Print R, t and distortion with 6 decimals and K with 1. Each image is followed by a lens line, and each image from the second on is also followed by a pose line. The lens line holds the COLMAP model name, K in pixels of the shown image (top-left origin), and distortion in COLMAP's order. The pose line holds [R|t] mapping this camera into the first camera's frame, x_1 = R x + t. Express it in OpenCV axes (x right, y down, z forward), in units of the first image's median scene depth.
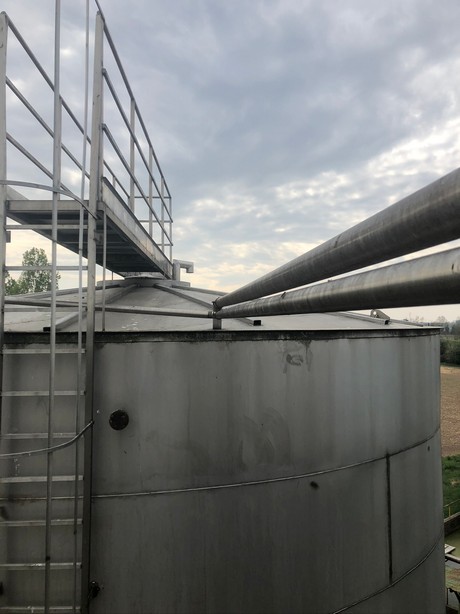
lens RADIAL K [[505.4, 0, 261.7], [0, 505.4, 305.3], [0, 0, 1]] dist [0.085249, -0.087379]
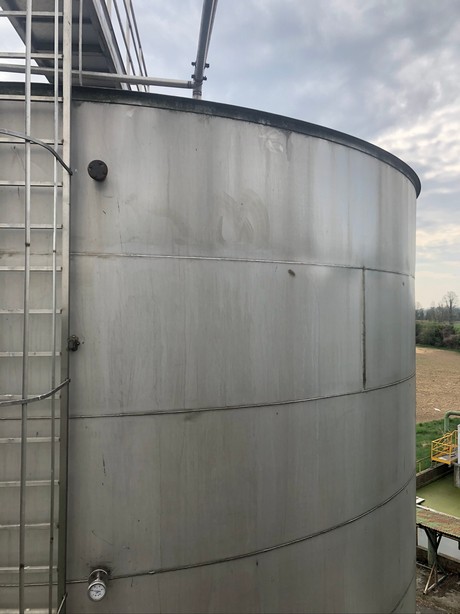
lens RADIAL K [[505.4, 0, 261.7], [0, 505.4, 305.3], [0, 0, 1]] dist [0.085249, -0.087379]
pose [[0.999041, 0.009866, 0.042667, -0.000638], [-0.011222, 0.999435, 0.031667, 0.340306], [-0.042331, -0.032115, 0.998587, -0.010720]]
